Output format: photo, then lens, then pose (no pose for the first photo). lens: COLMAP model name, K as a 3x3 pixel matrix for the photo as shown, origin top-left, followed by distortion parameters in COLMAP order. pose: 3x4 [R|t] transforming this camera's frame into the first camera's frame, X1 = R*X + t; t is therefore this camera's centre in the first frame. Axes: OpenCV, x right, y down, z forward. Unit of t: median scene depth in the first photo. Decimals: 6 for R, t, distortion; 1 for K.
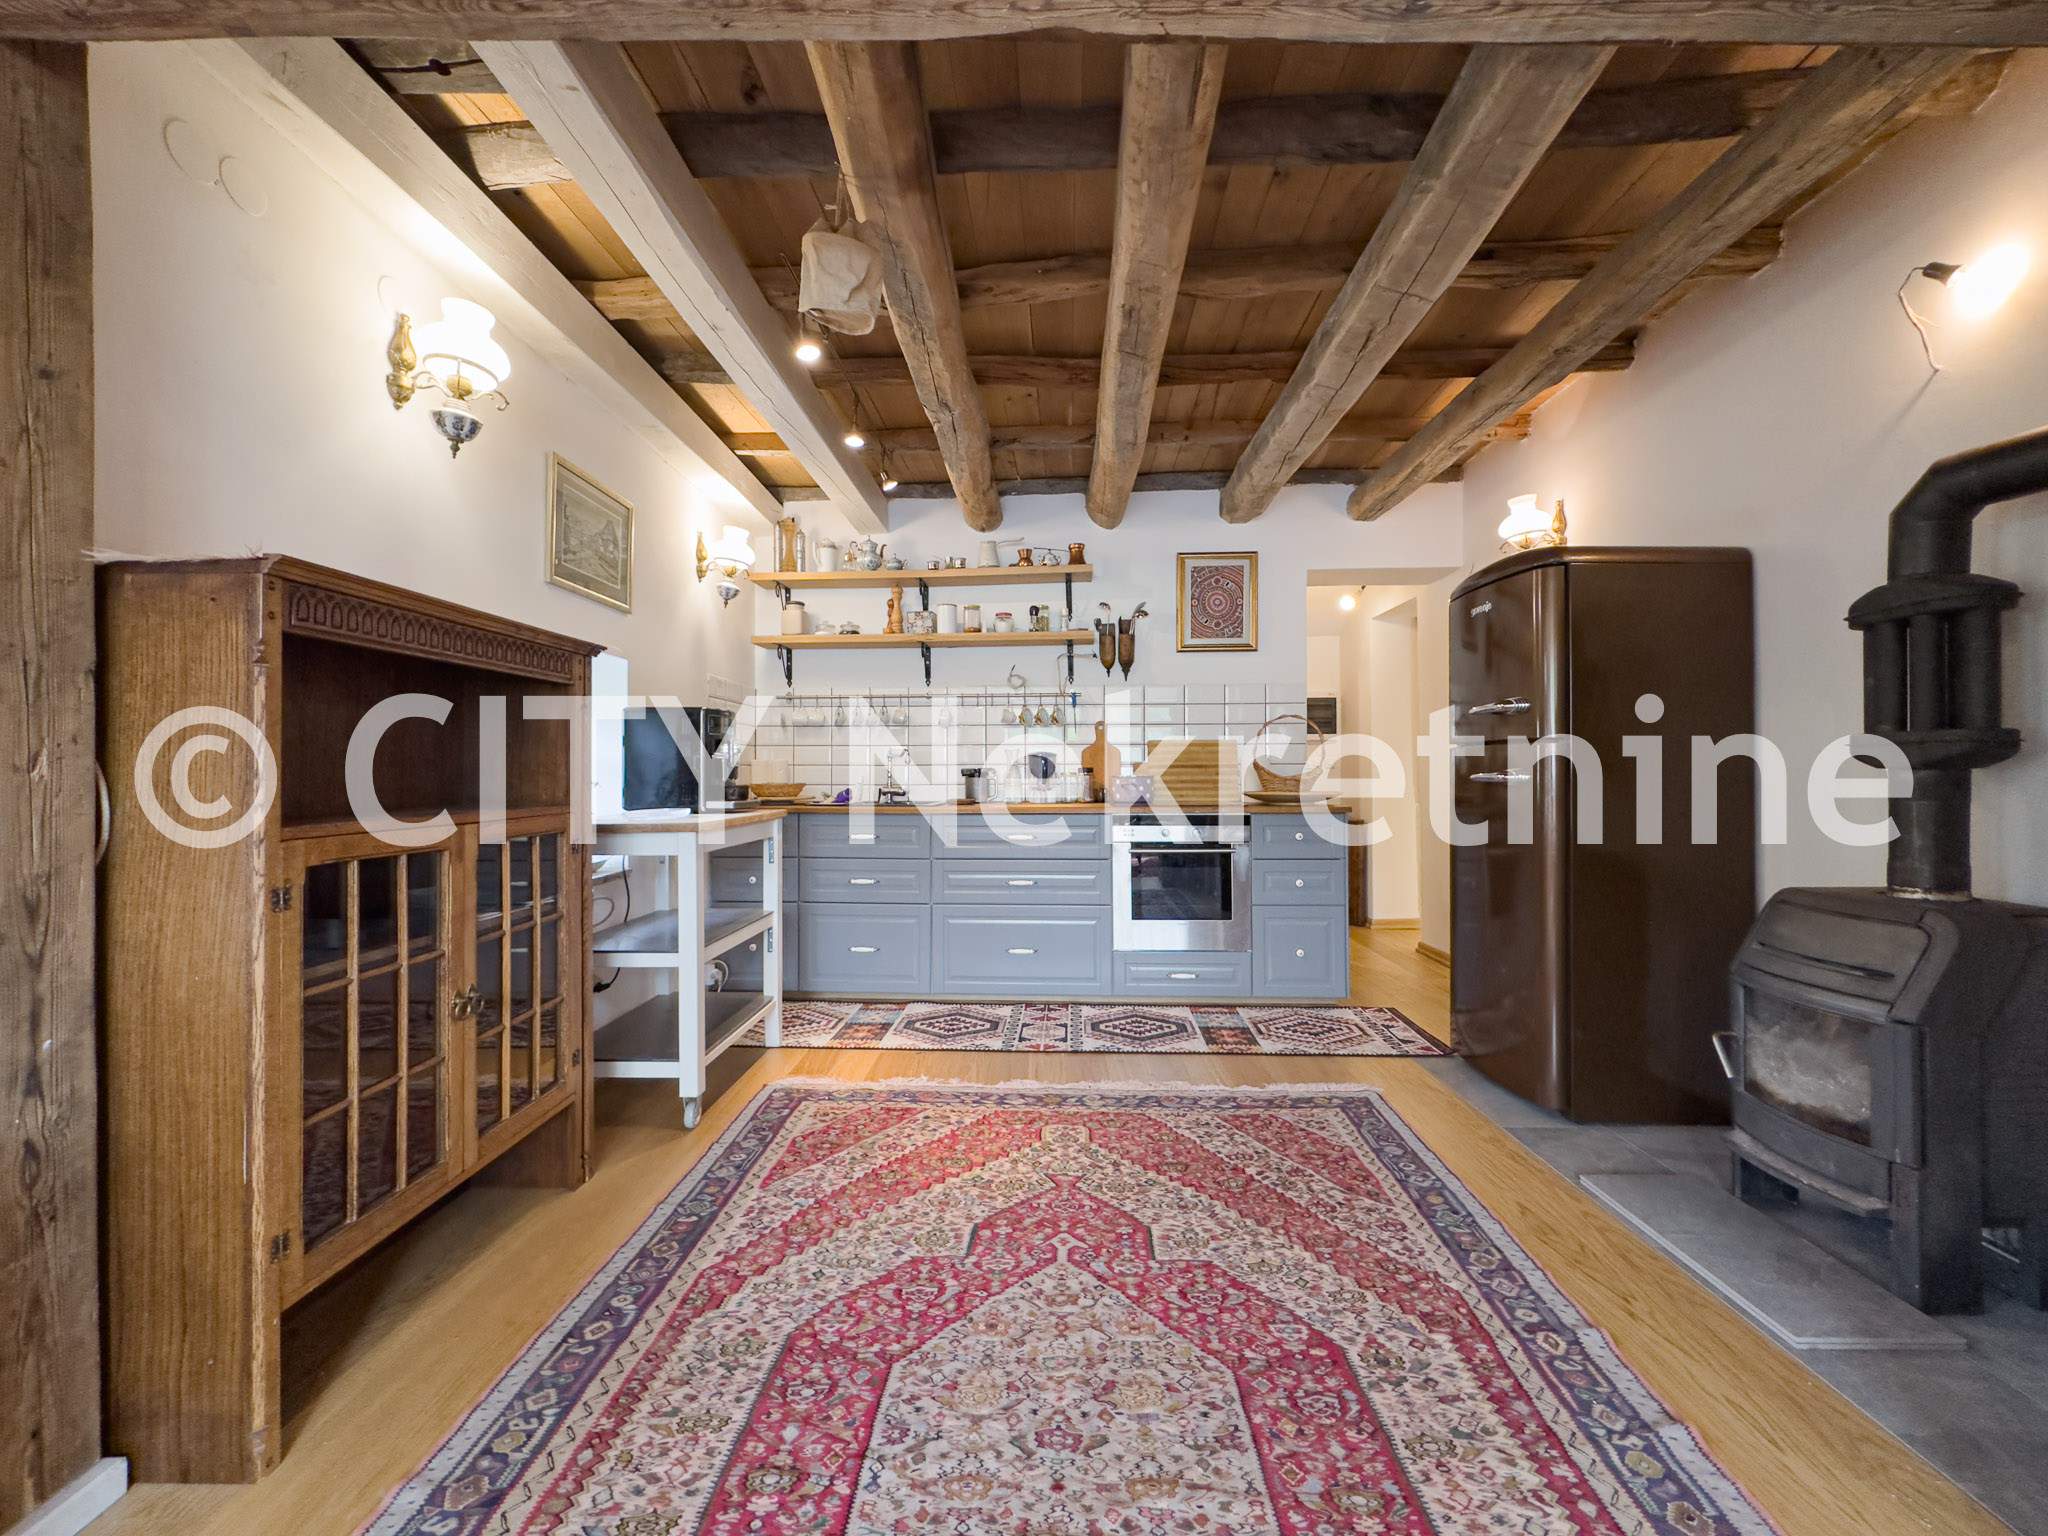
lens RADIAL K [[825.6, 0, 1031.3], [0, 825.6, 771.0], [0, 0, 1]] dist [-0.007782, 0.002004]
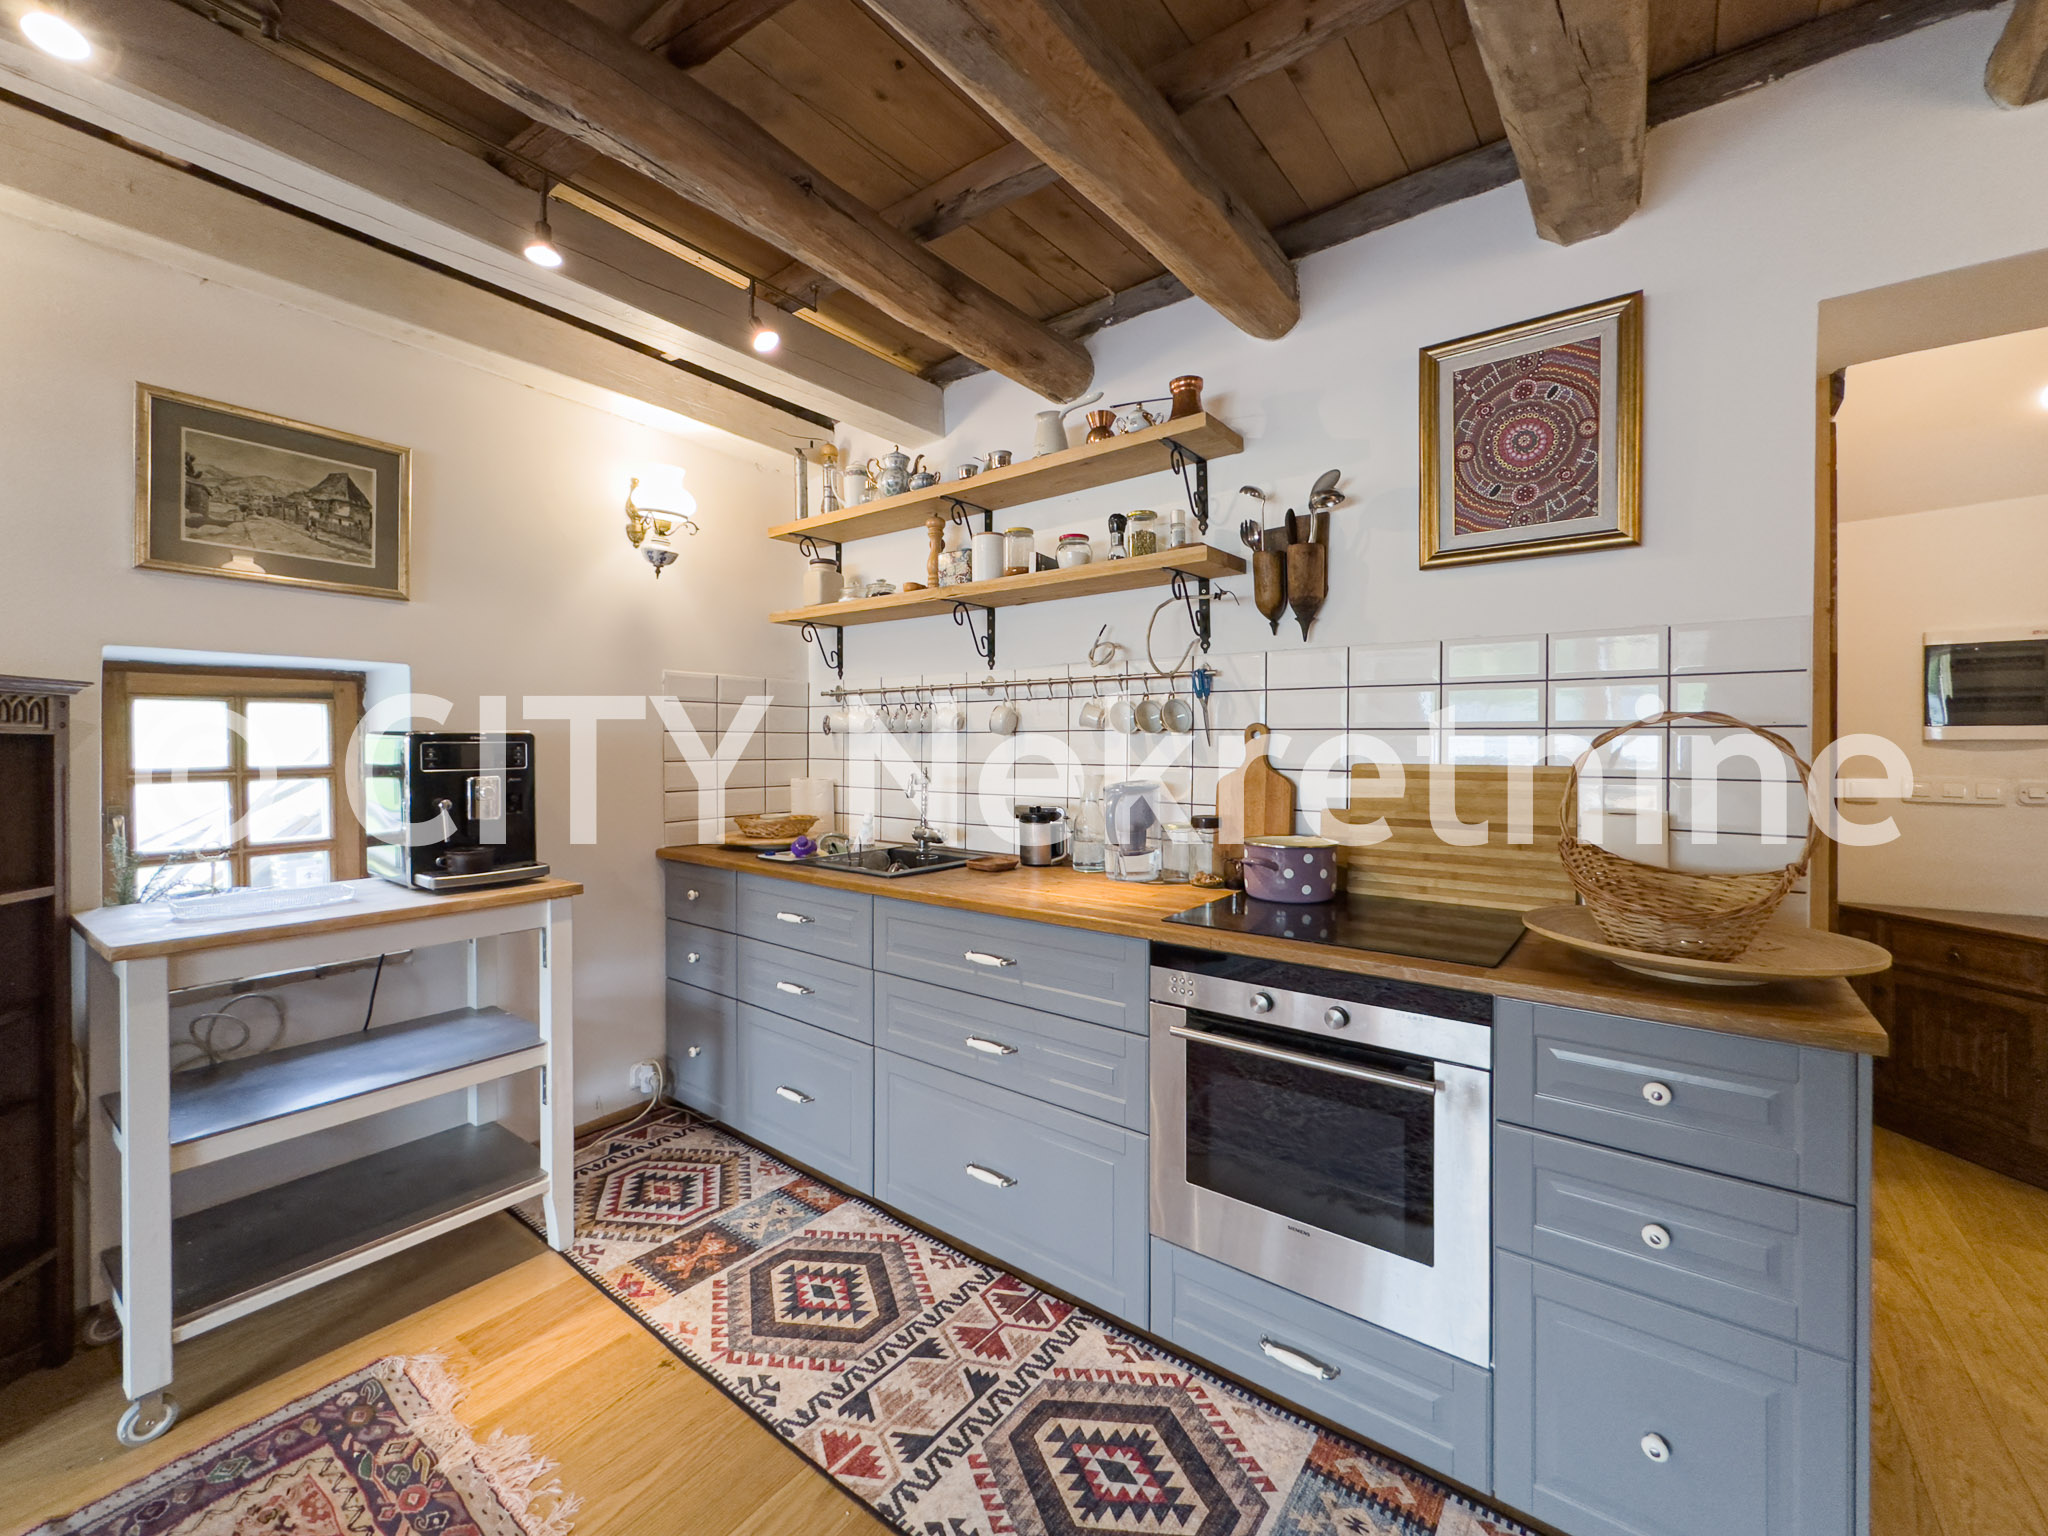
lens RADIAL K [[825.6, 0, 1020.0], [0, 825.6, 746.5], [0, 0, 1]] dist [-0.007782, 0.002004]
pose [[0.813021, 0.010980, -0.582131, 0.270273], [-0.003025, 0.999888, 0.014634, -0.054733], [0.582227, -0.010136, 0.812963, 0.519387]]
